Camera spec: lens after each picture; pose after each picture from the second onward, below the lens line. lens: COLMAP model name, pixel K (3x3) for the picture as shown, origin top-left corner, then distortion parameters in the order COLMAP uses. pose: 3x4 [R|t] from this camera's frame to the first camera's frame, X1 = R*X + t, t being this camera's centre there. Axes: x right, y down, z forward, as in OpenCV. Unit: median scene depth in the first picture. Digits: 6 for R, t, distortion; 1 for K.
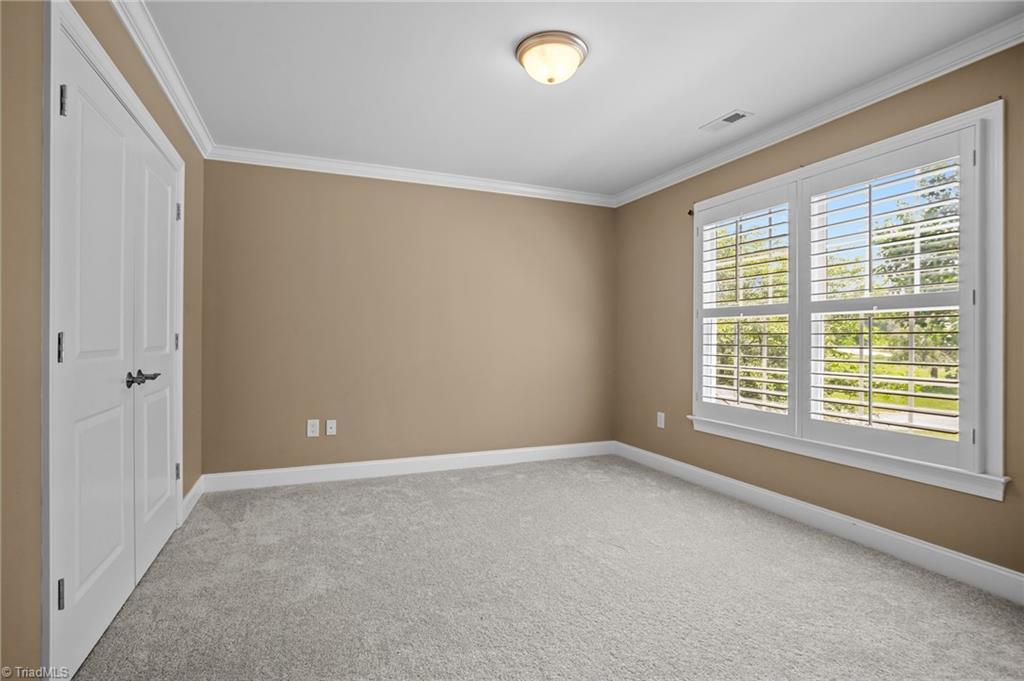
lens RADIAL K [[497.2, 0, 504.8], [0, 497.2, 338.0], [0, 0, 1]] dist [-0.058703, 0.027568]
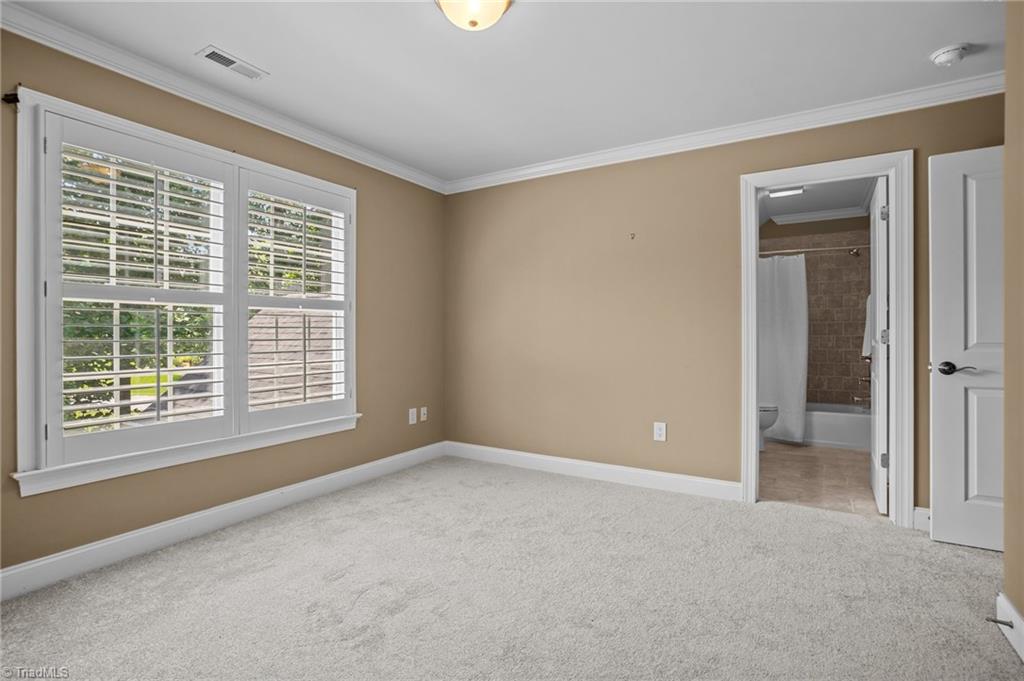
lens RADIAL K [[493.5, 0, 496.0], [0, 493.5, 334.0], [0, 0, 1]] dist [-0.063096, 0.024143]
pose [[-0.589834, -0.005617, 0.807505, -0.475879], [-0.004864, 0.999982, 0.003403, -0.000571], [-0.807510, -0.001921, -0.589851, 1.181772]]
